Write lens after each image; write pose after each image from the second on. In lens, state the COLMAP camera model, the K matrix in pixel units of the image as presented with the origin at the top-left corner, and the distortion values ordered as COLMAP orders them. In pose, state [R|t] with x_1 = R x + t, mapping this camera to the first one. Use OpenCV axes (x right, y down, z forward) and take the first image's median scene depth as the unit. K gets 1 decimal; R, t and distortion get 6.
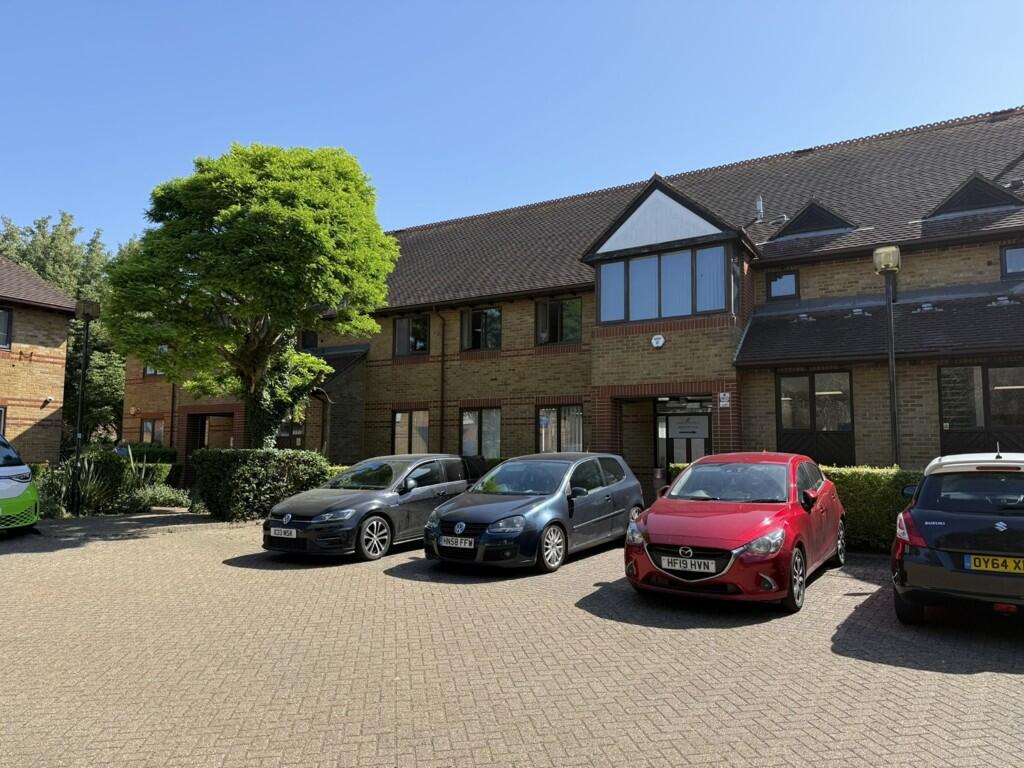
lens RADIAL K [[732.4, 0, 527.9], [0, 732.4, 394.6], [0, 0, 1]] dist [0.033734, -0.035057]
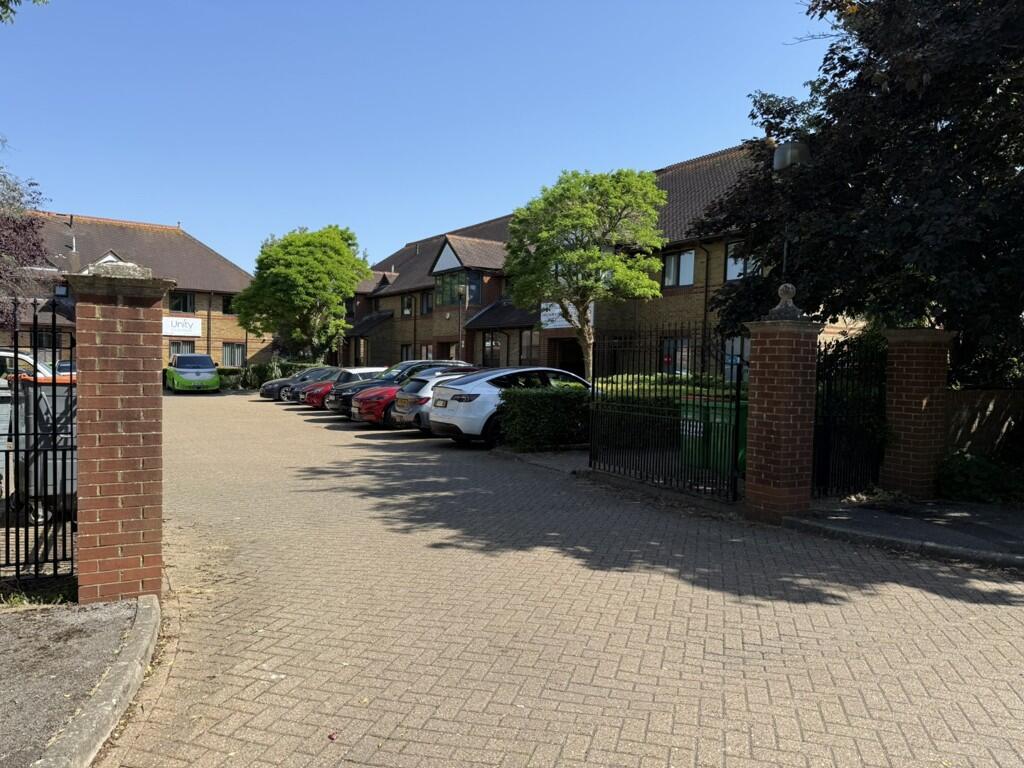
lens RADIAL K [[730.6, 0, 516.5], [0, 730.6, 391.6], [0, 0, 1]] dist [0.062303, 0.002535]
pose [[0.904029, 0.031101, -0.426338, 1.268866], [0.015044, 0.994417, 0.104443, -0.073528], [0.427206, -0.100834, 0.898514, -0.843776]]
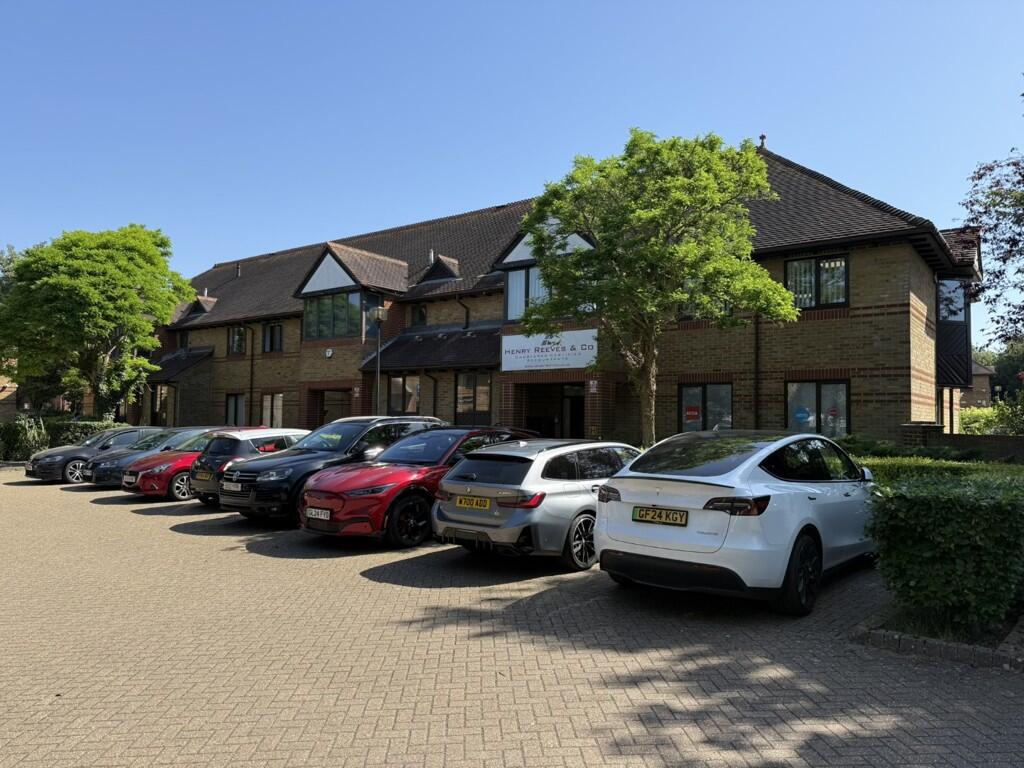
lens RADIAL K [[732.4, 0, 518.3], [0, 732.4, 380.5], [0, 0, 1]] dist [0.033734, -0.035057]
pose [[0.994062, 0.001359, -0.108810, 0.737352], [0.001321, 0.999698, 0.024554, -0.053070], [0.108811, -0.024552, 0.993759, -0.481886]]
